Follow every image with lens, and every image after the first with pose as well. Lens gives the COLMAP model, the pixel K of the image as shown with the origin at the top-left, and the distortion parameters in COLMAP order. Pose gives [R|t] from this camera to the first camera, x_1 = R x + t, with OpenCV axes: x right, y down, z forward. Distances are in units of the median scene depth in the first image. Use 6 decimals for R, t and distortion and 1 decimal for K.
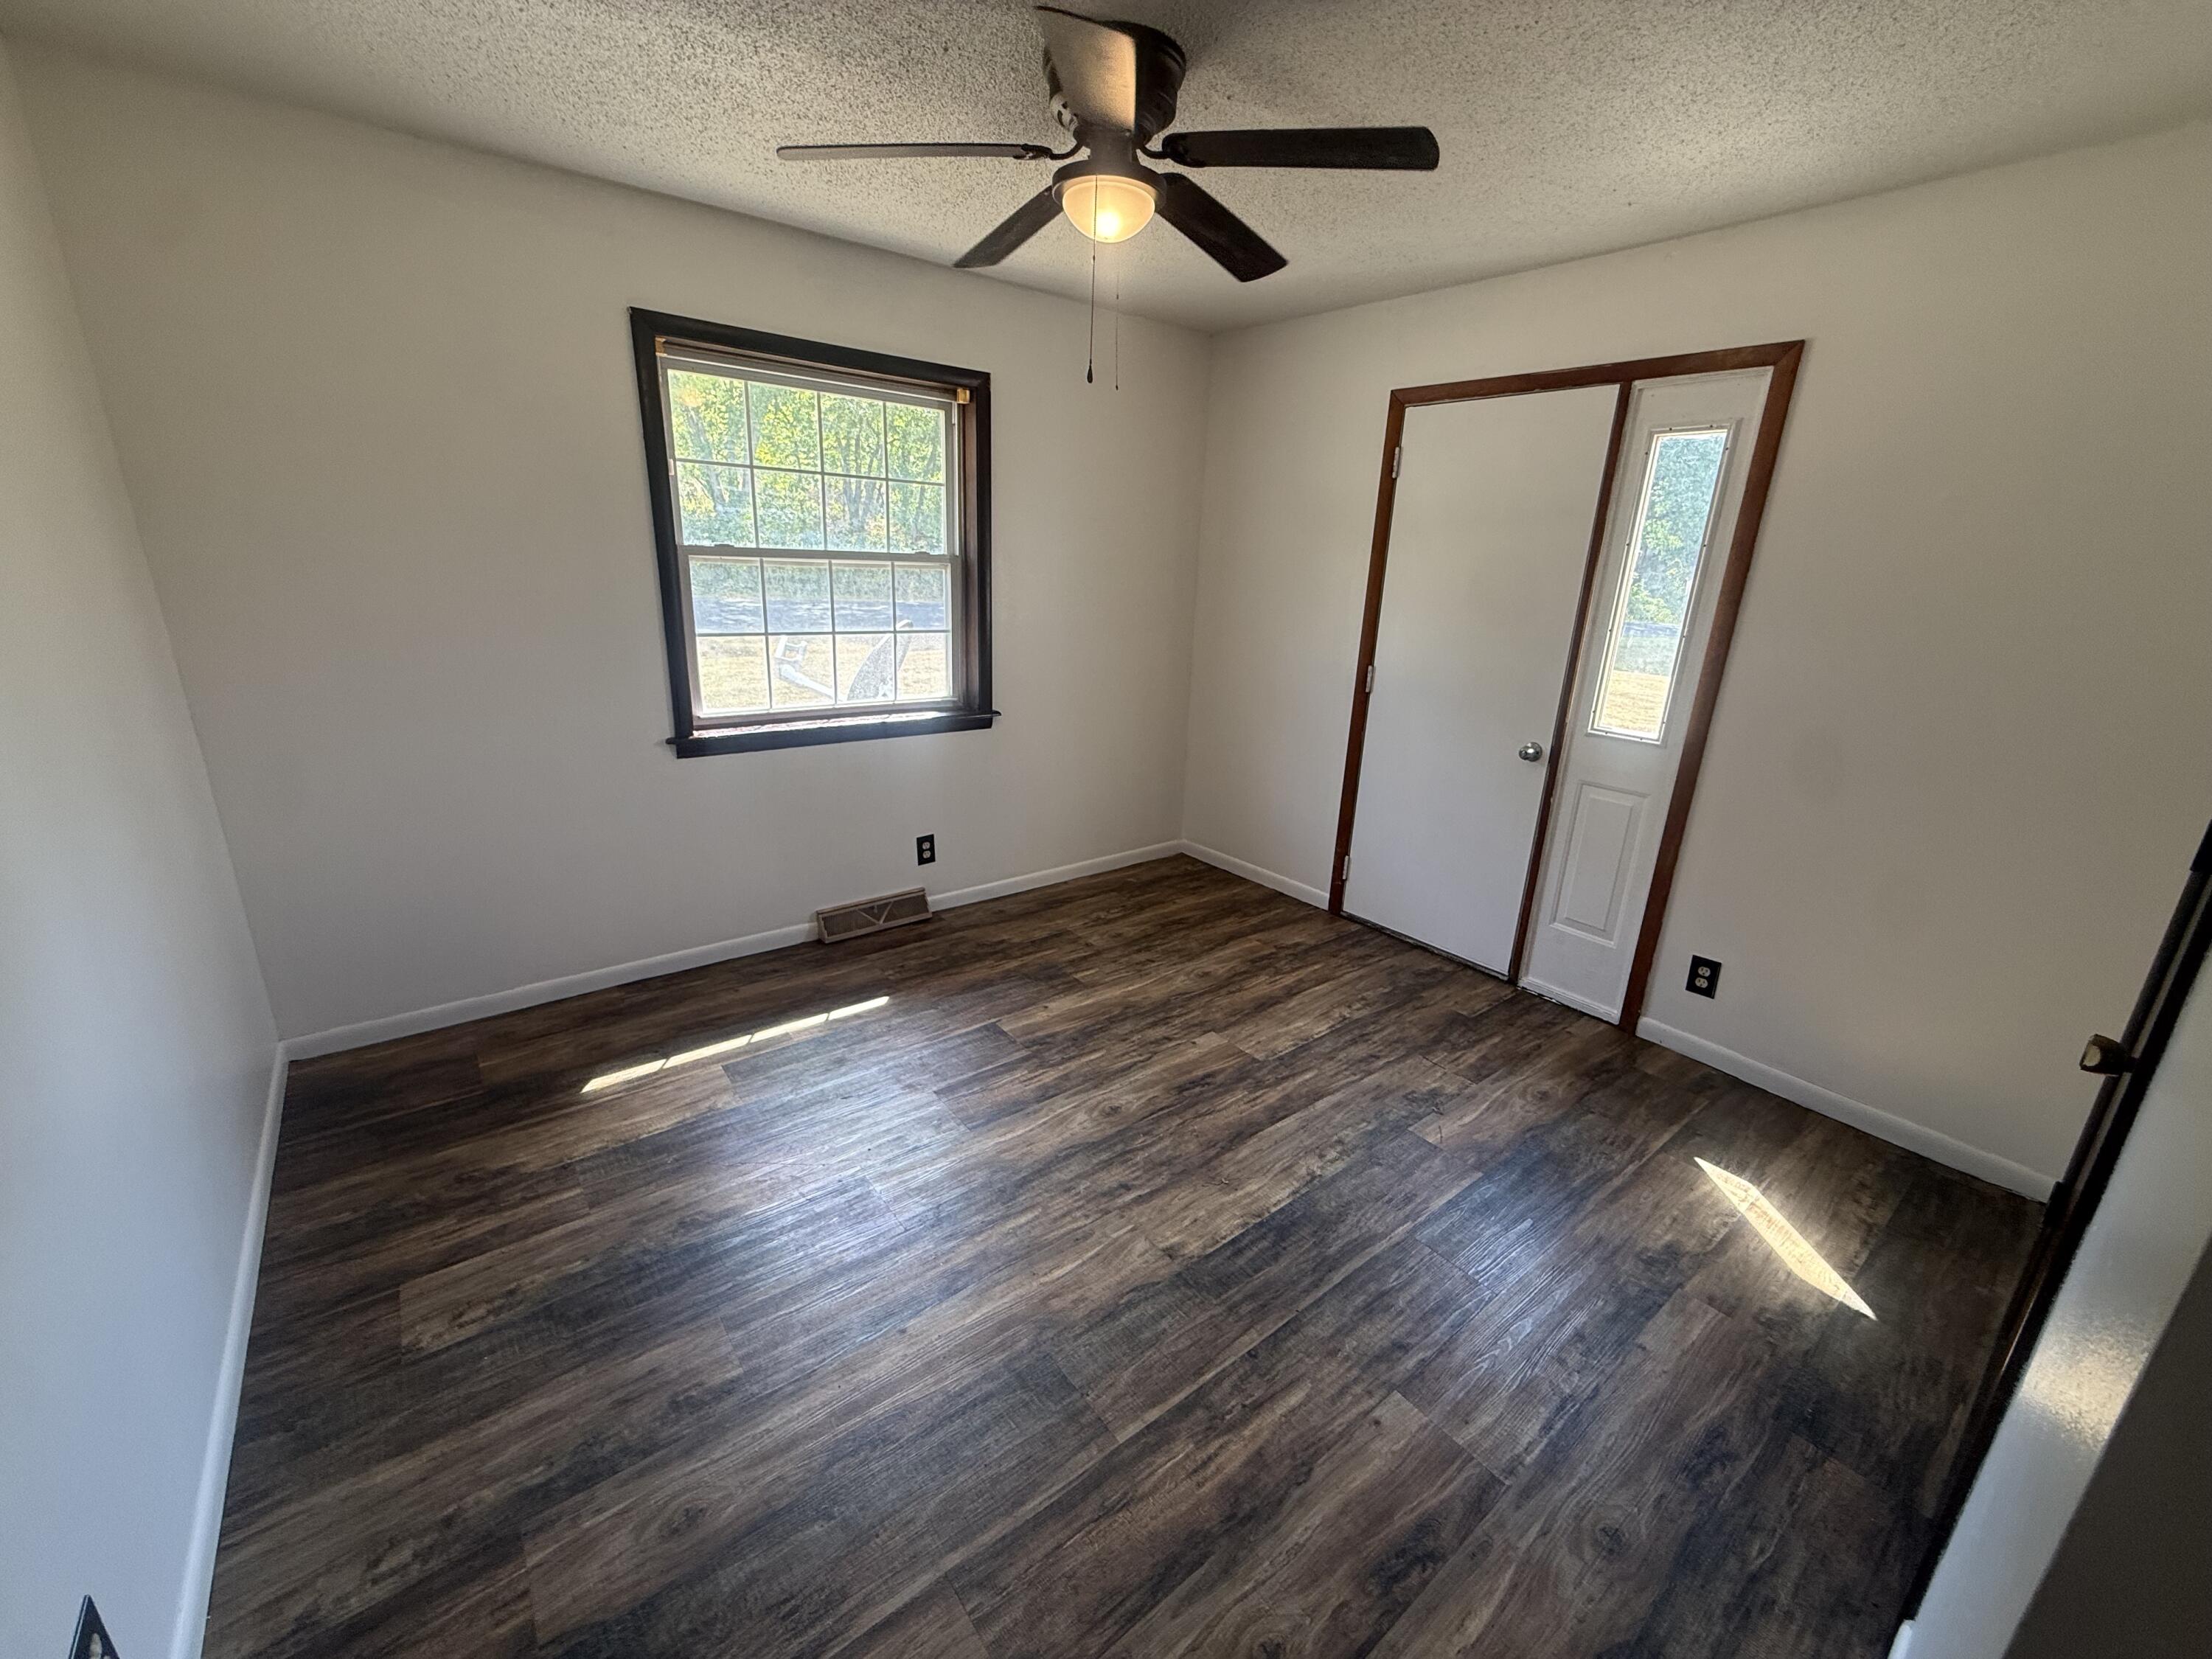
lens RADIAL K [[883.2, 0, 1106.0], [0, 883.2, 829.5], [0, 0, 1]] dist [0.001105, -0.000020]
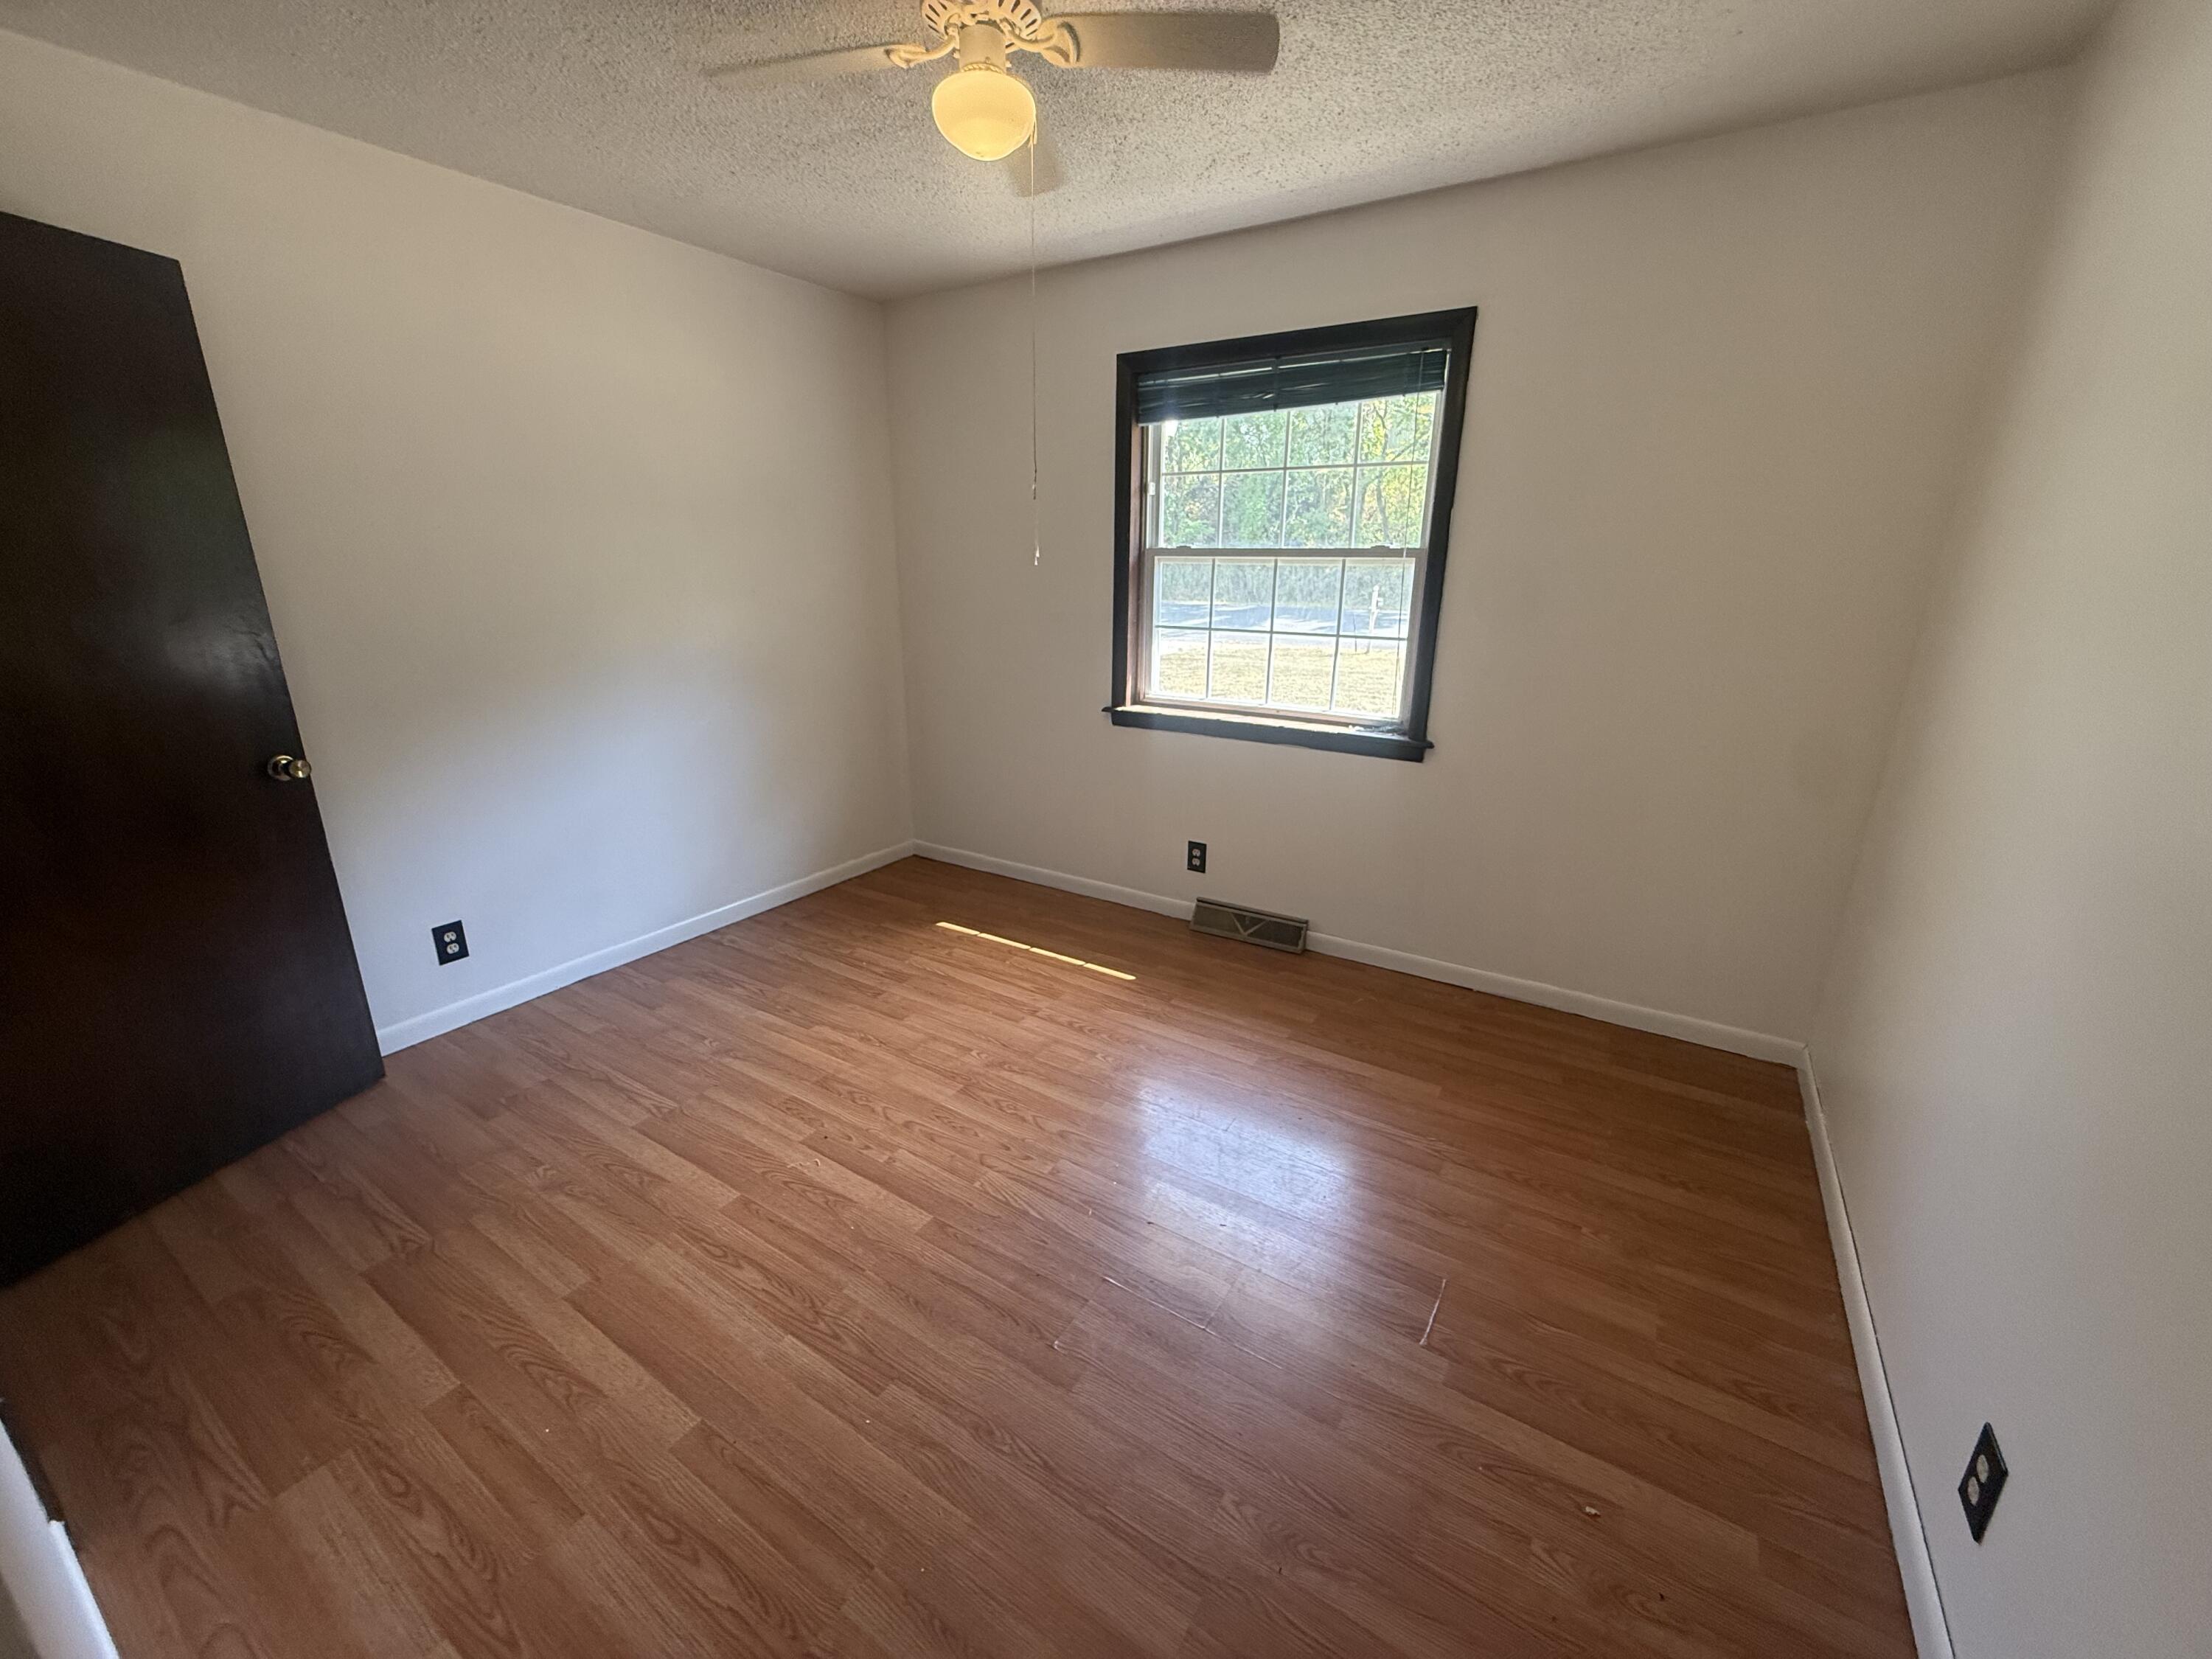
lens RADIAL K [[883.2, 0, 1106.0], [0, 883.2, 829.5], [0, 0, 1]] dist [0.001105, -0.000020]
pose [[0.317619, 0.248232, -0.915150, 0.575669], [-0.268746, 0.949117, 0.164172, -0.123521], [0.909337, 0.193798, 0.368169, 0.505041]]
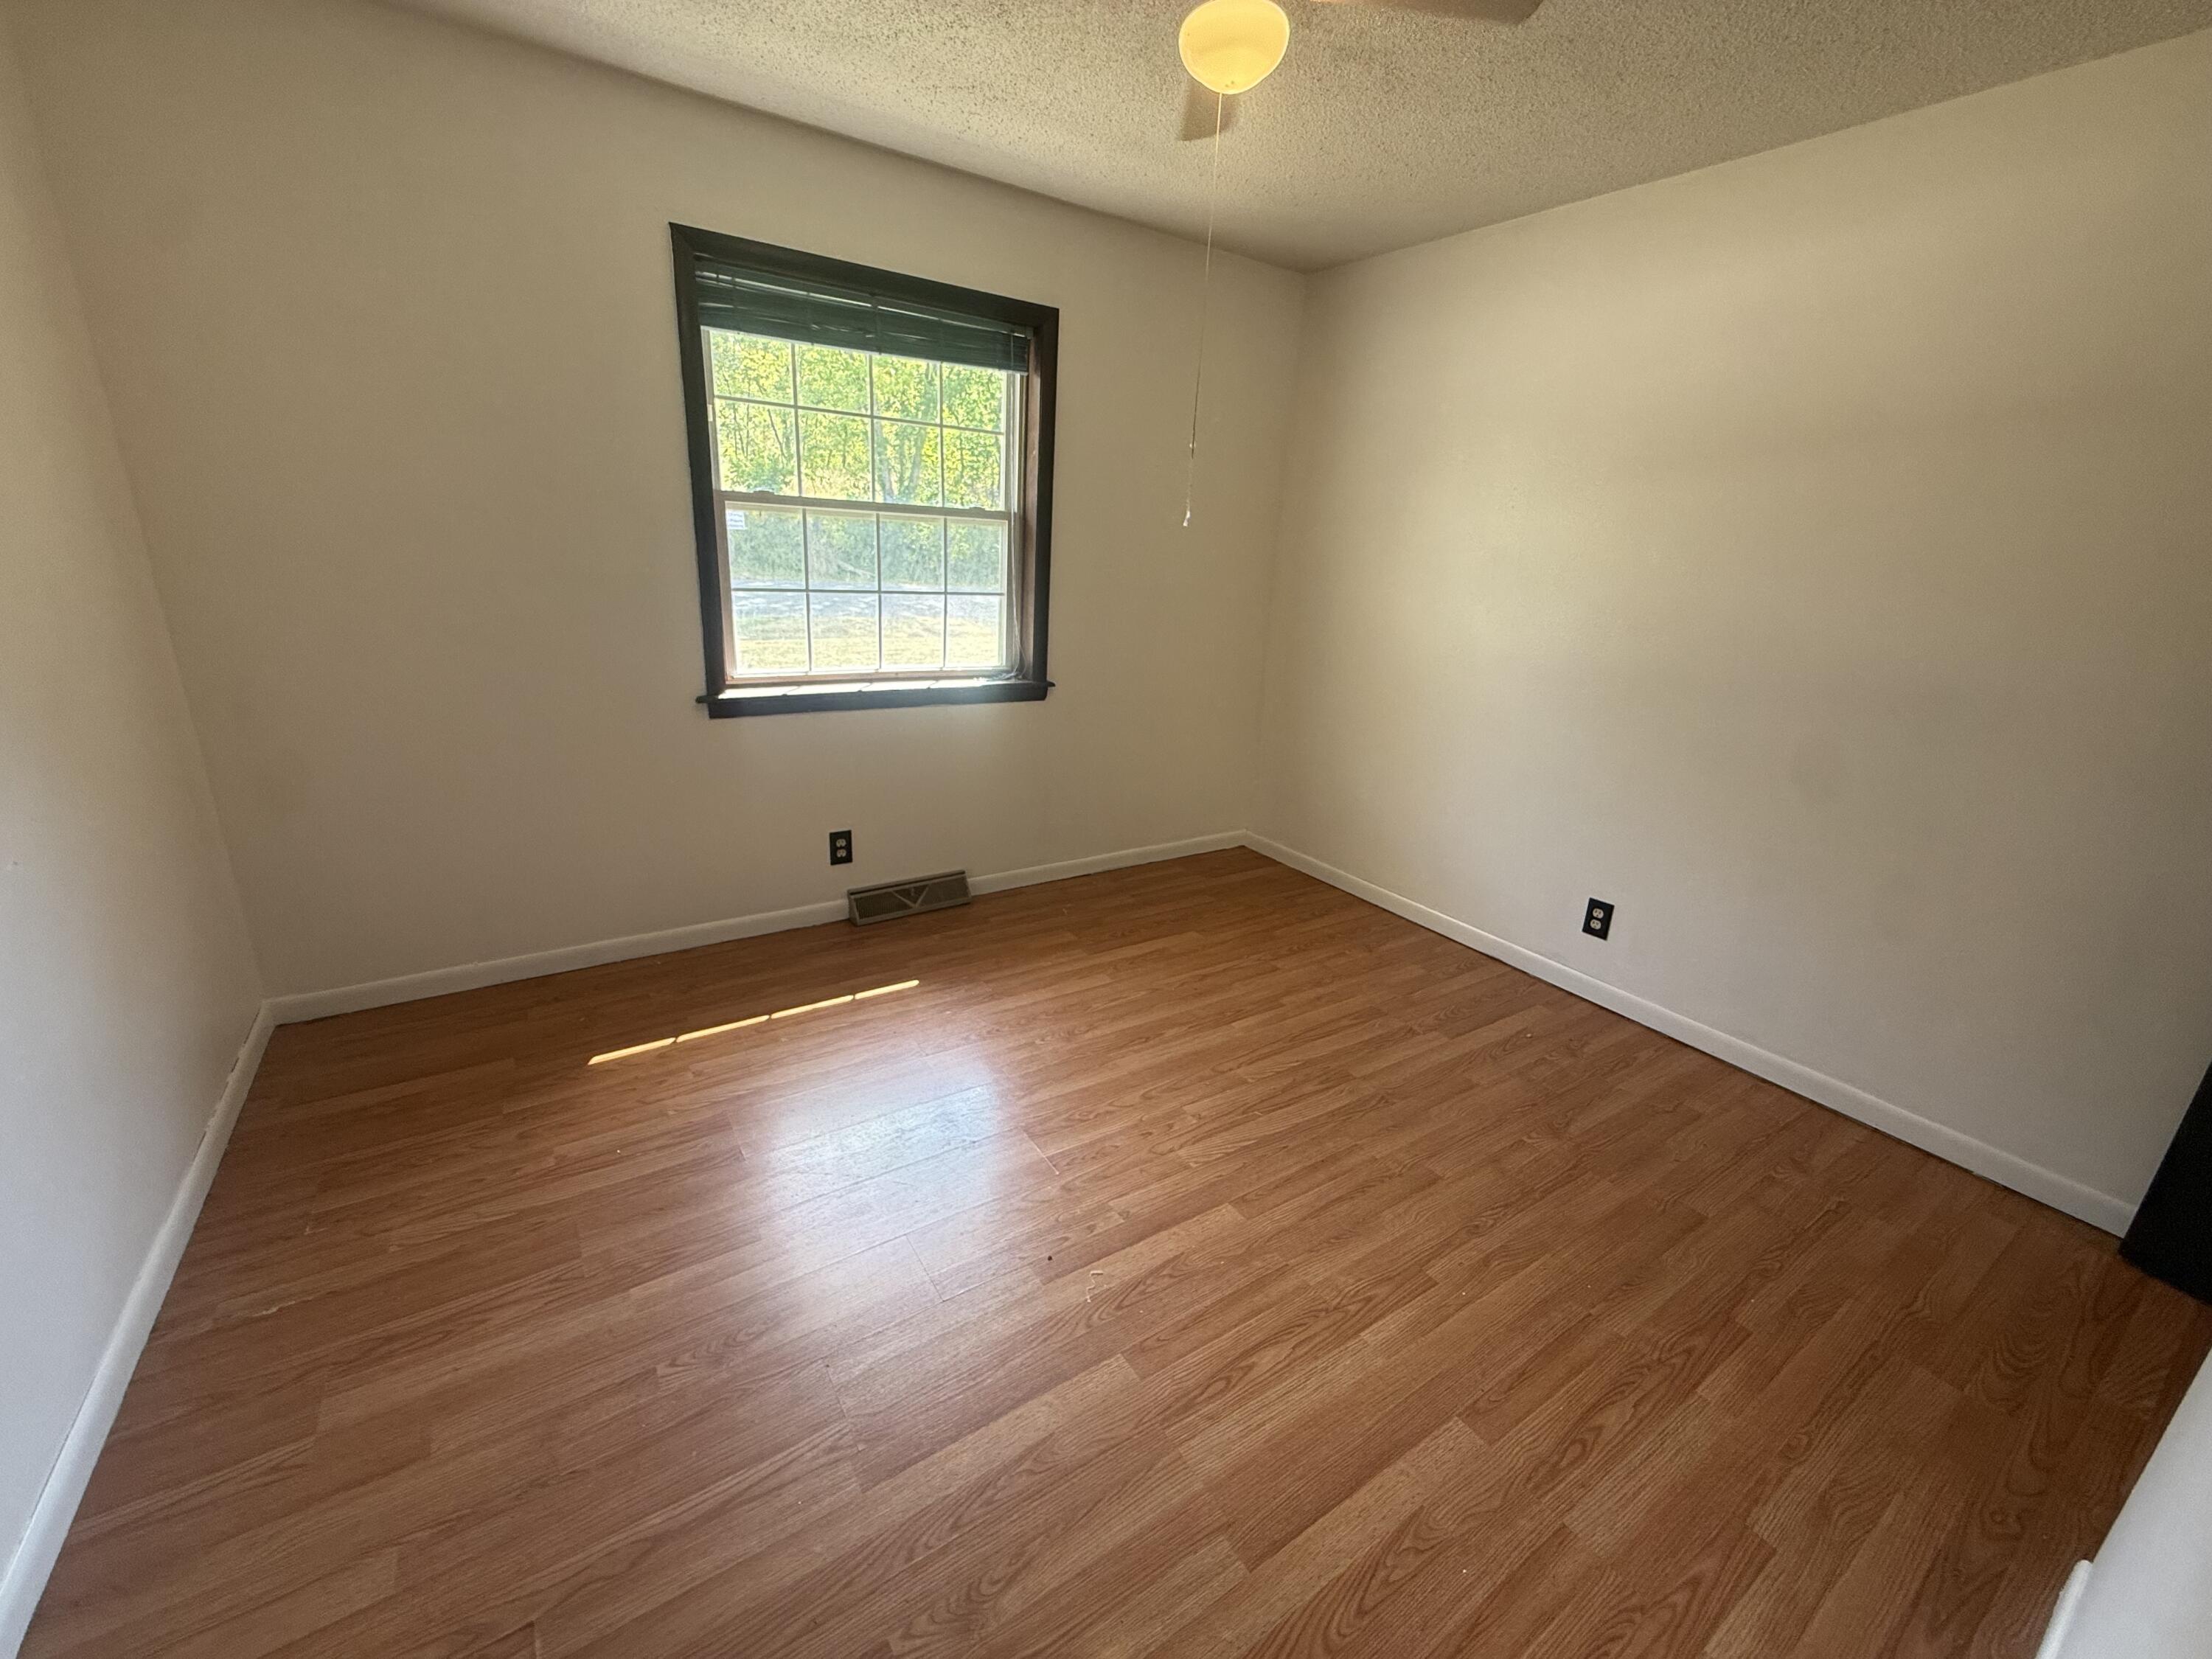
lens RADIAL K [[882.5, 0, 1100.4], [0, 882.5, 826.7], [0, 0, 1]] dist [0.000827, -0.000028]
pose [[0.995496, 0.045785, -0.083010, 0.012095], [-0.044666, 0.998885, 0.015295, 0.001069], [0.083618, -0.011518, 0.996431, 0.087205]]
